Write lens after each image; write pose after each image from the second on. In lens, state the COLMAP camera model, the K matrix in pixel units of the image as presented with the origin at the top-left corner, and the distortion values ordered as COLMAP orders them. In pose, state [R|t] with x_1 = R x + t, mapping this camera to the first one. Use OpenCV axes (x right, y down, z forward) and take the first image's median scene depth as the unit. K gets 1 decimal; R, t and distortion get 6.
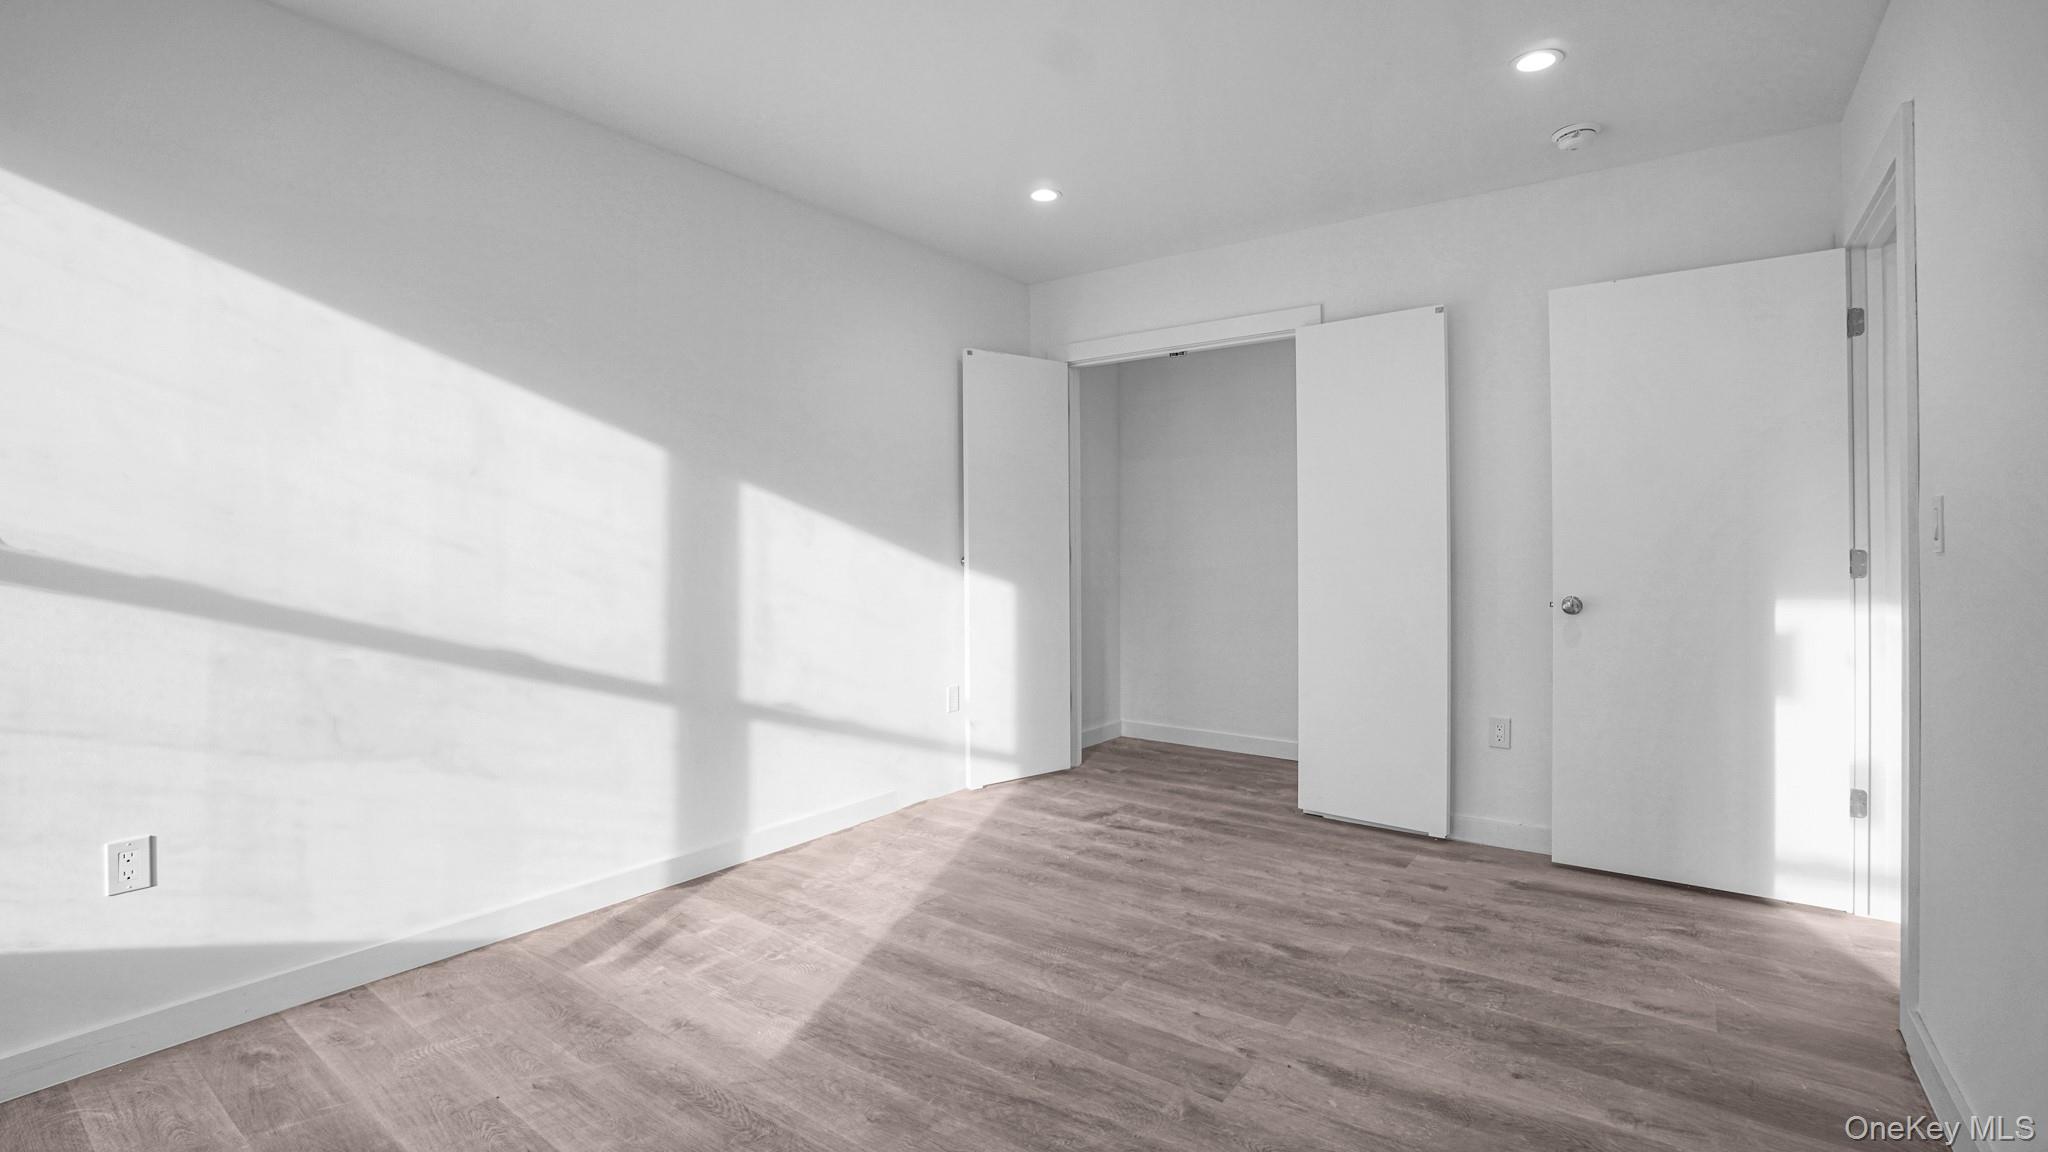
lens RADIAL K [[888.8, 0, 1031.3], [0, 888.8, 556.4], [0, 0, 1]] dist [-0.058569, 0.021406]
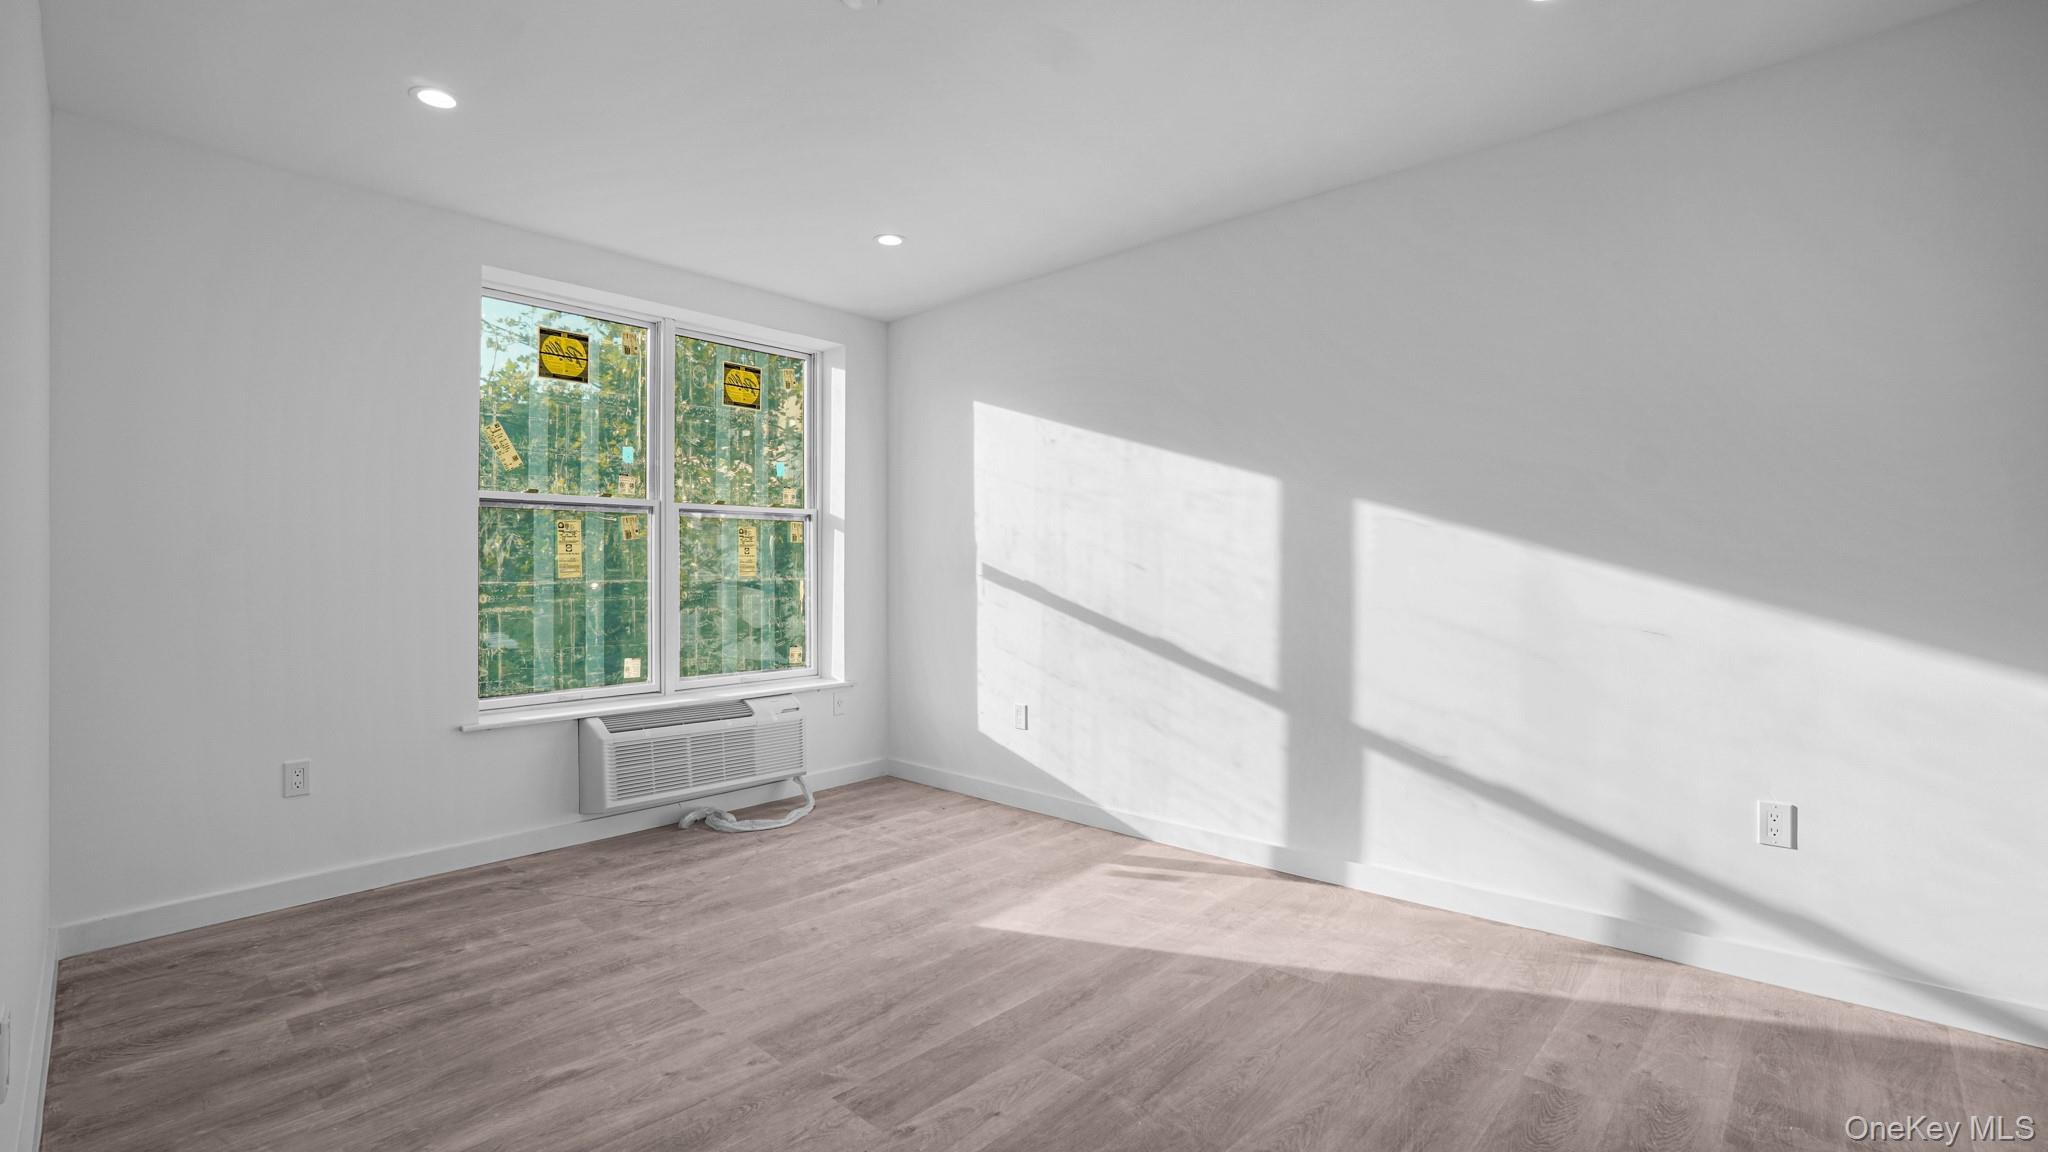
lens RADIAL K [[973.6, 0, 1100.6], [0, 973.6, 603.6], [0, 0, 1]] dist [-0.029652, 0.000167]
pose [[-0.098152, 0.039335, -0.994394, 0.970215], [-0.001800, 0.999210, 0.039703, -0.014219], [0.995170, 0.005686, -0.098003, 1.048425]]
